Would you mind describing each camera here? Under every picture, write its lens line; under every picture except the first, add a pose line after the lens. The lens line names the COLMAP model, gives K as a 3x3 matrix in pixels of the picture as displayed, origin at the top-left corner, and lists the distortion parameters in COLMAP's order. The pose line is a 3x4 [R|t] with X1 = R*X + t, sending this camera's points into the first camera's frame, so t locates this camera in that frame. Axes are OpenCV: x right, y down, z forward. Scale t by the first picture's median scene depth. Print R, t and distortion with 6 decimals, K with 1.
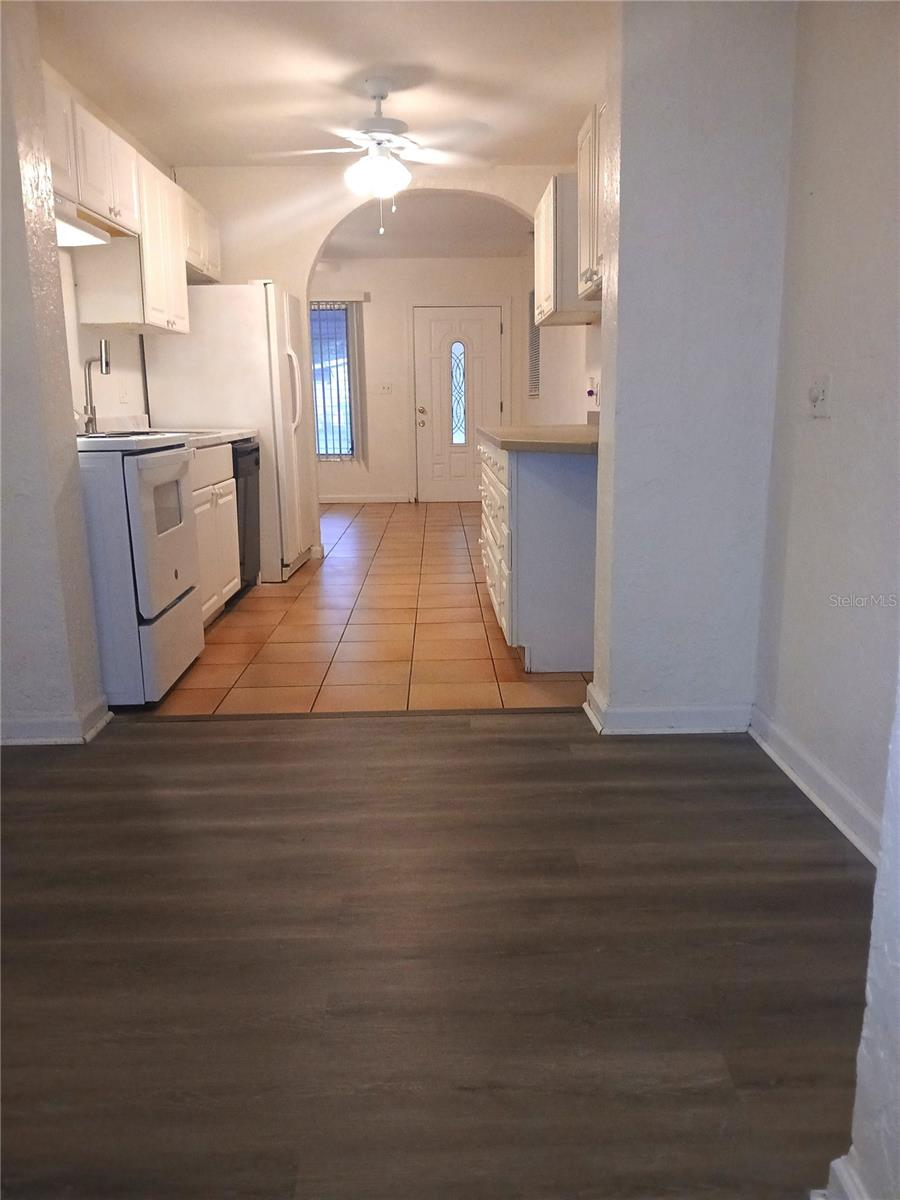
lens RADIAL K [[932.6, 0, 478.8], [0, 932.6, 631.8], [0, 0, 1]] dist [0.040145, -0.060906]
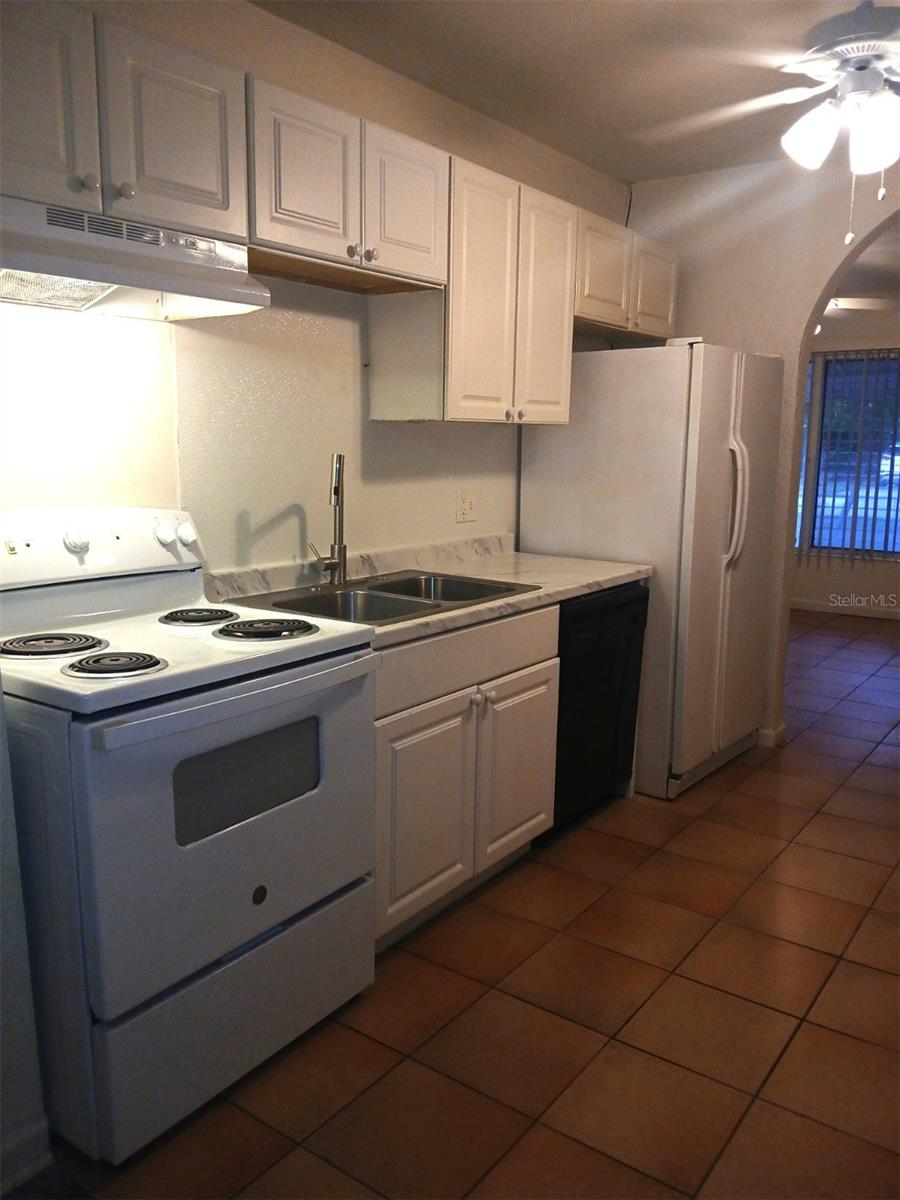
lens RADIAL K [[931.0, 0, 450.3], [0, 931.0, 606.3], [0, 0, 1]] dist [0.058814, -0.110251]
pose [[0.777410, 0.127965, -0.615840, 0.053667], [-0.166007, 0.986114, -0.004657, -0.165182], [0.606692, 0.105855, 0.787857, 0.418953]]
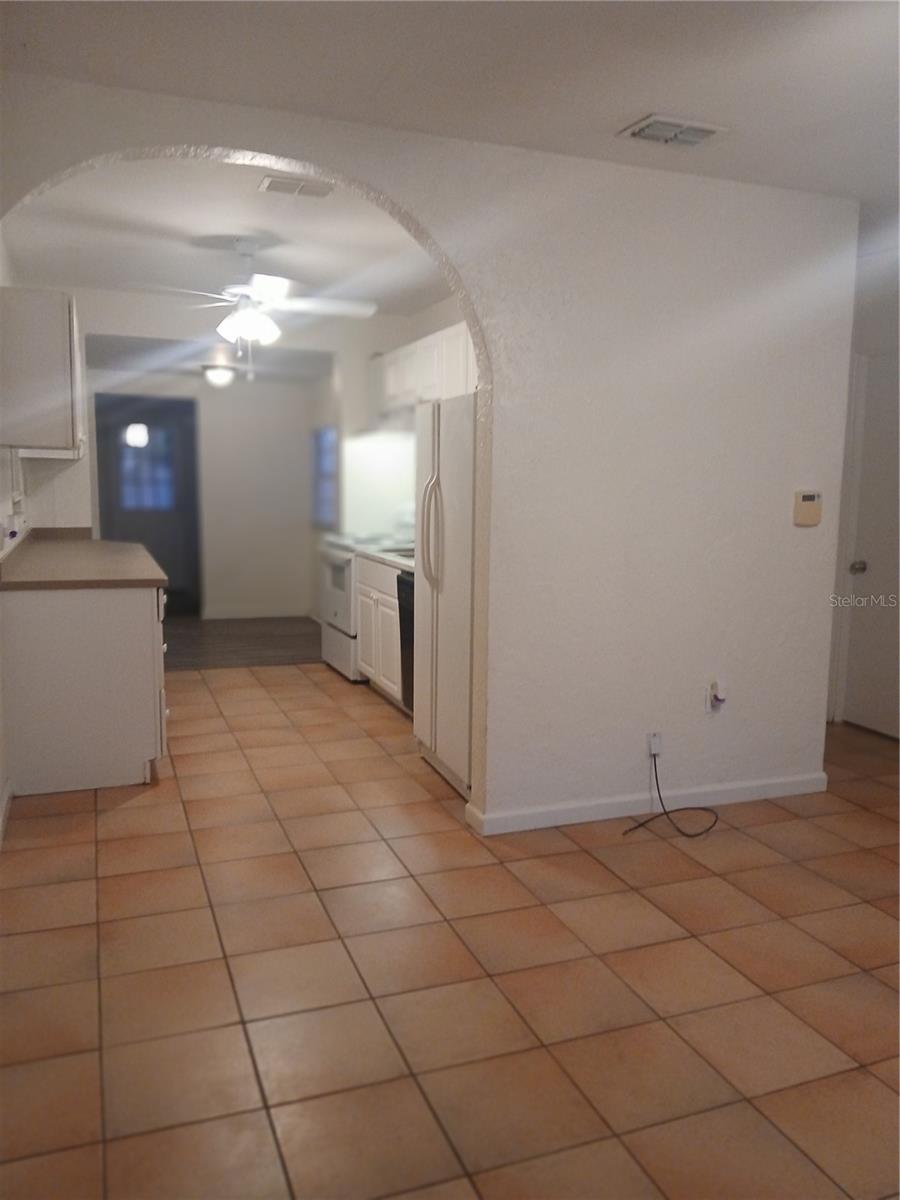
lens RADIAL K [[932.6, 0, 449.8], [0, 932.6, 607.9], [0, 0, 1]] dist [0.040145, -0.060906]
pose [[-0.948497, 0.042106, -0.313974, 0.021661], [-0.078859, 0.928543, 0.362753, -0.504057], [0.306812, 0.368830, -0.877400, 1.791910]]
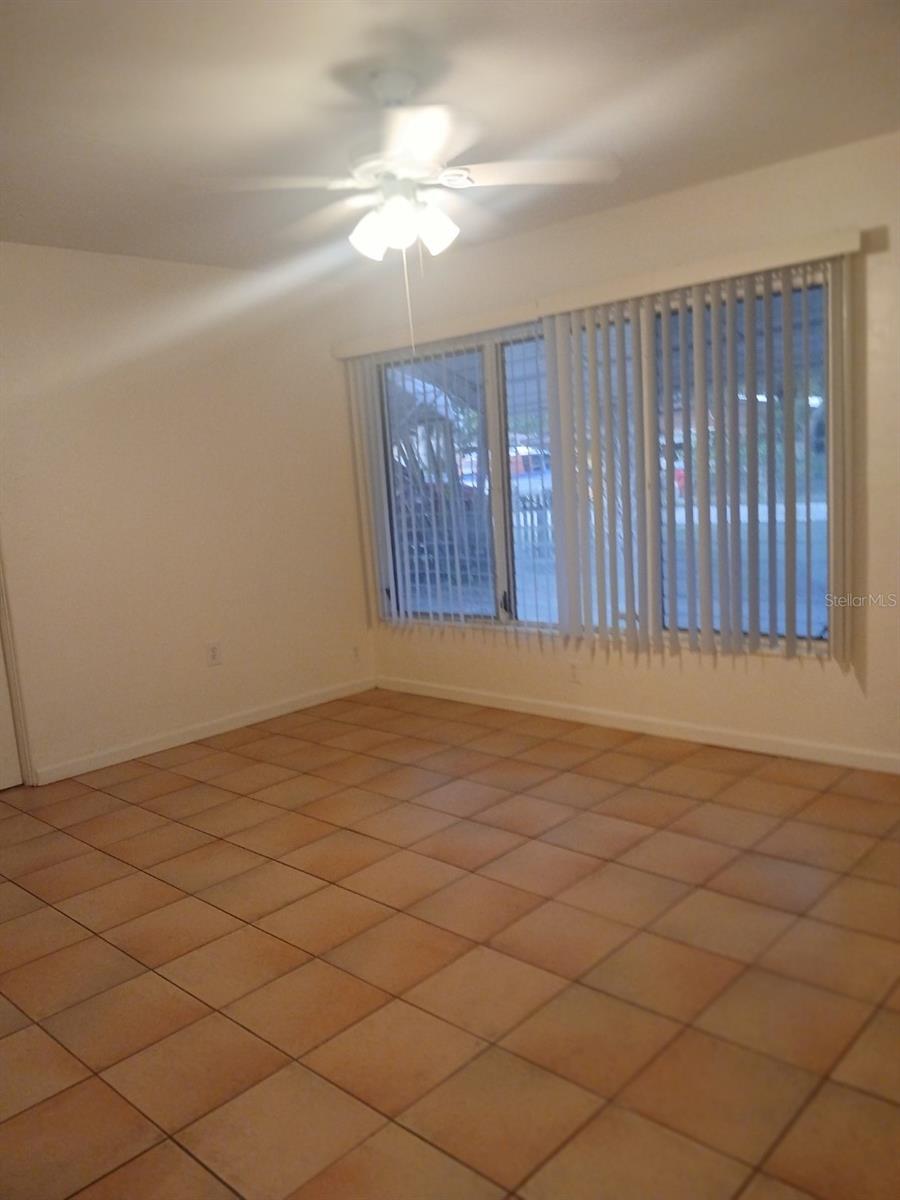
lens RADIAL K [[931.0, 0, 475.1], [0, 931.0, 618.7], [0, 0, 1]] dist [0.058814, -0.110251]
pose [[0.717488, 0.078062, -0.692183, 0.064138], [-0.109936, 0.993937, -0.001862, -0.349962], [0.687841, 0.077432, 0.721719, 1.162983]]
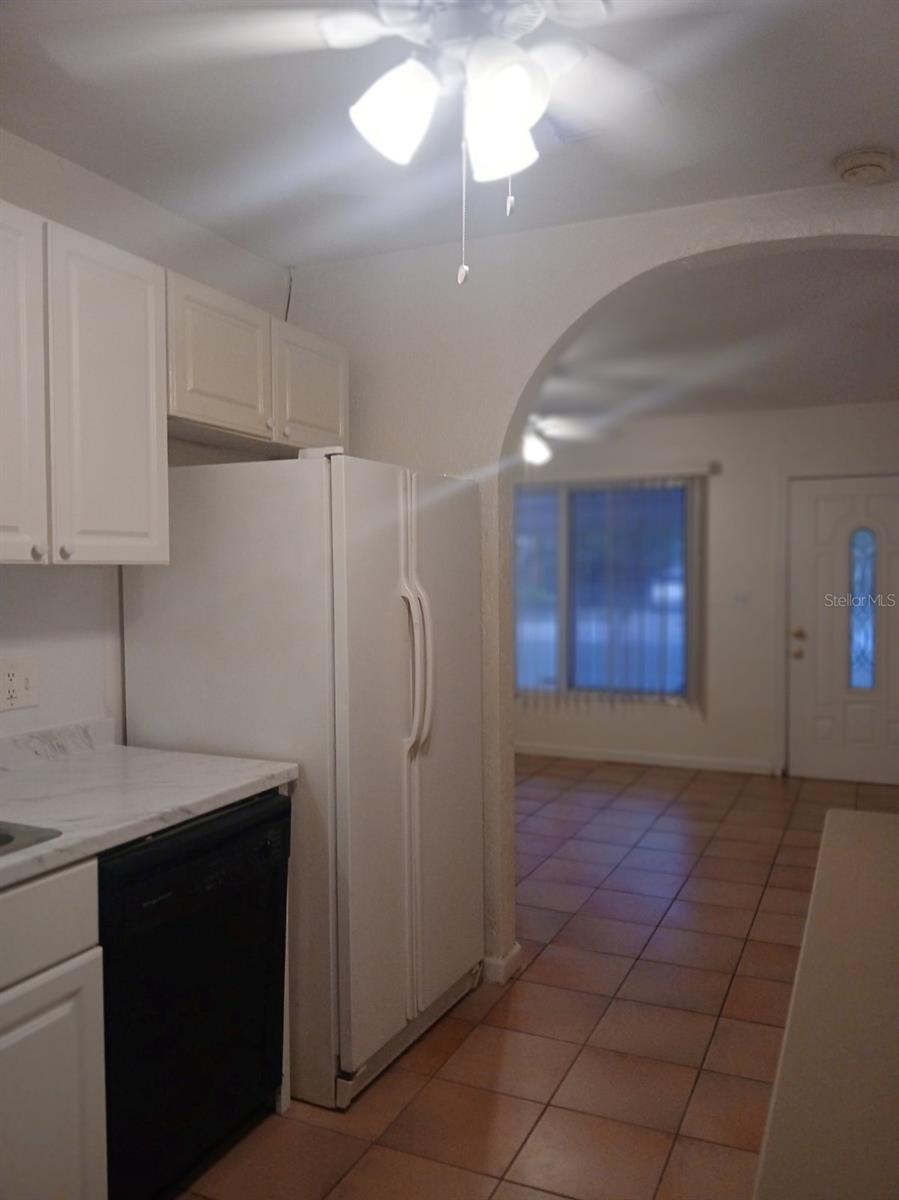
lens RADIAL K [[931.0, 0, 440.1], [0, 931.0, 590.5], [0, 0, 1]] dist [0.058814, -0.110251]
pose [[0.887898, 0.018220, -0.459679, 0.027204], [-0.116410, 0.975594, -0.186184, -0.225333], [0.445068, 0.218824, 0.868350, 0.633468]]
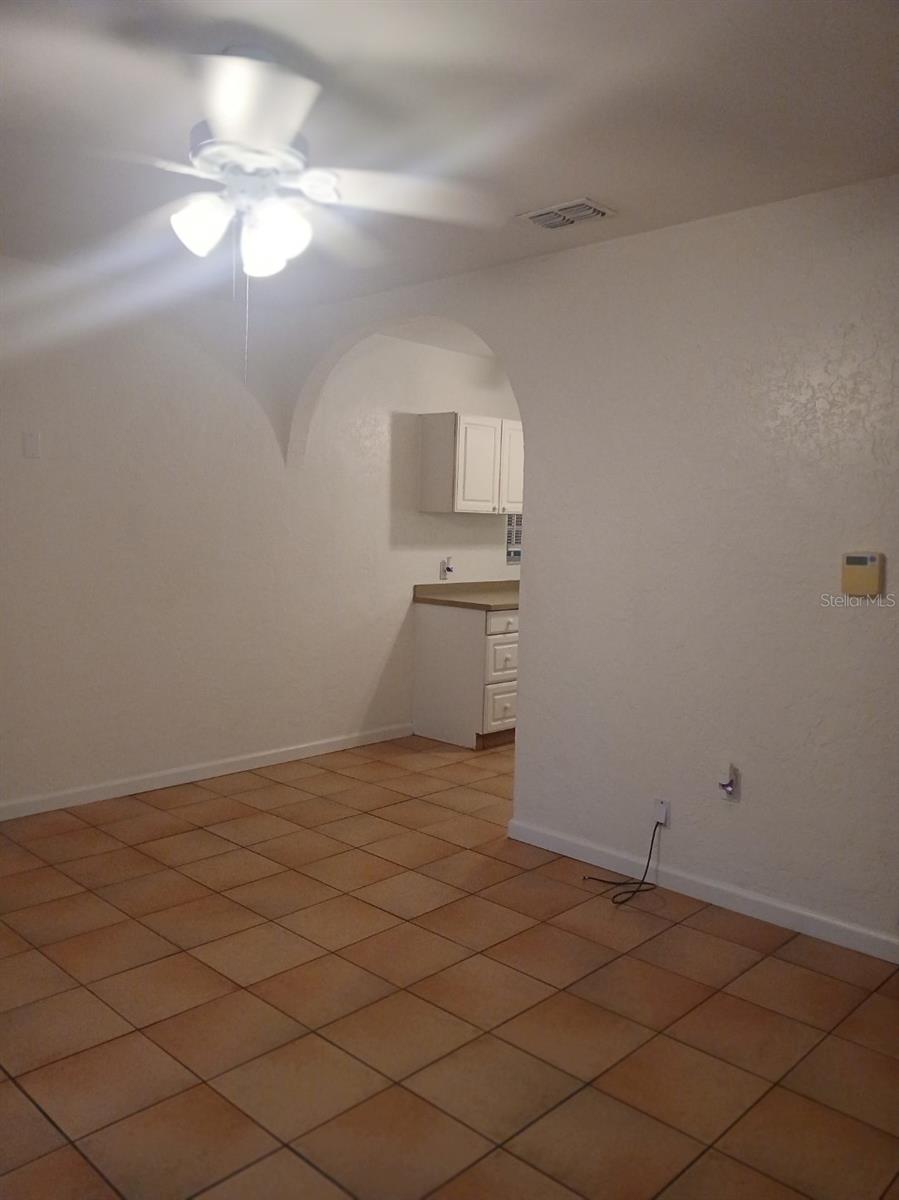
lens RADIAL K [[931.0, 0, 455.4], [0, 931.0, 608.9], [0, 0, 1]] dist [0.058814, -0.110251]
pose [[-0.690365, -0.072940, 0.719775, -0.729031], [0.155525, 0.956681, 0.246118, -0.490539], [-0.706547, 0.281854, -0.649115, 1.754124]]
